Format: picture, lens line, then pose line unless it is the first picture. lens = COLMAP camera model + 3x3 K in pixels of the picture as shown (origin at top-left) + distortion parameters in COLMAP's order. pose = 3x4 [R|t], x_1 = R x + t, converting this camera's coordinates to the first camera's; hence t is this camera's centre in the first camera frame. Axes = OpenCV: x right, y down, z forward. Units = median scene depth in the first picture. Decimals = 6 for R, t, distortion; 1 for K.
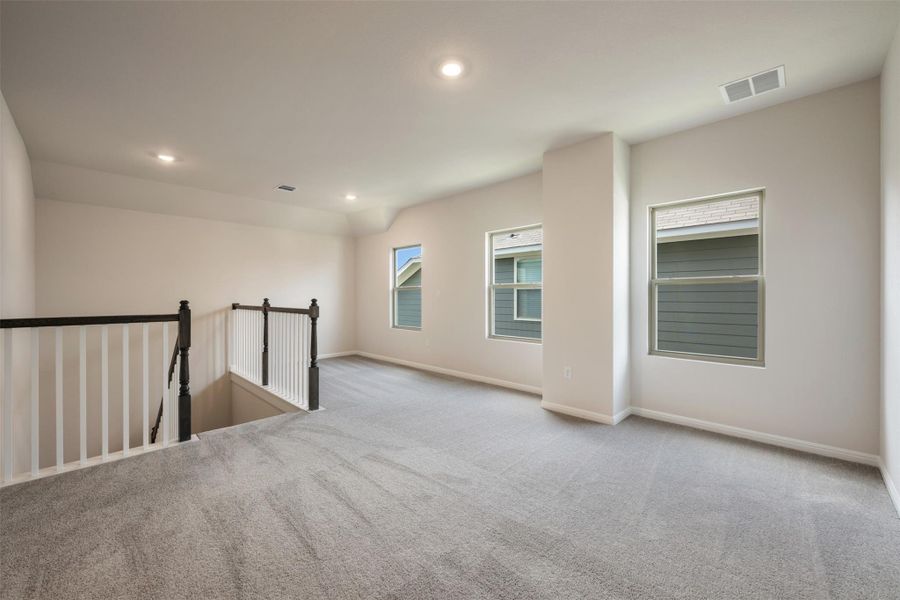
lens RADIAL K [[356.0, 0, 448.3], [0, 356.0, 295.2], [0, 0, 1]] dist [-0.003366, -0.000223]
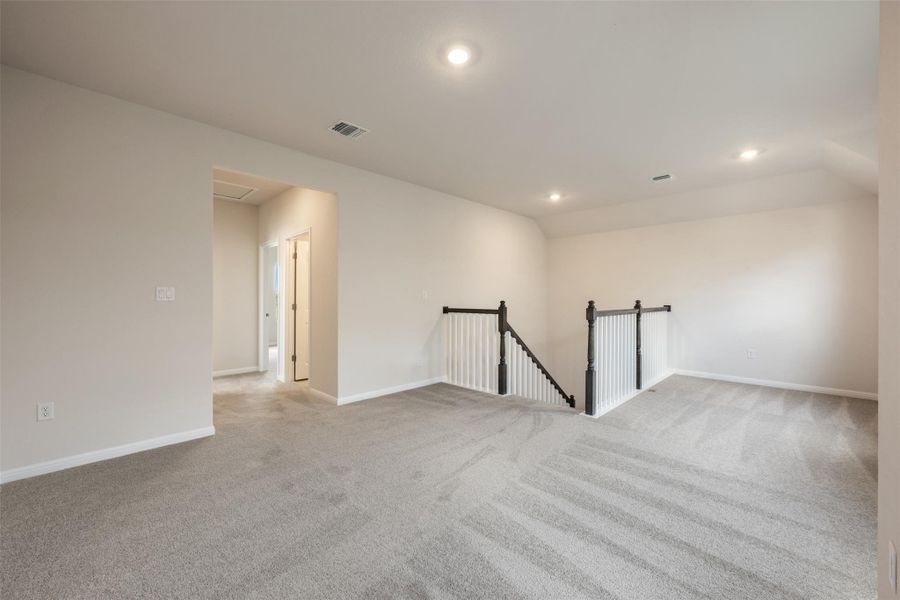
lens RADIAL K [[356.0, 0, 450.4], [0, 356.0, 299.6], [0, 0, 1]] dist [-0.003366, -0.000223]
pose [[0.019113, 0.012349, -0.999741, 0.708096], [0.001094, 0.999923, 0.012372, -0.007940], [0.999817, -0.001331, 0.019098, 0.715915]]
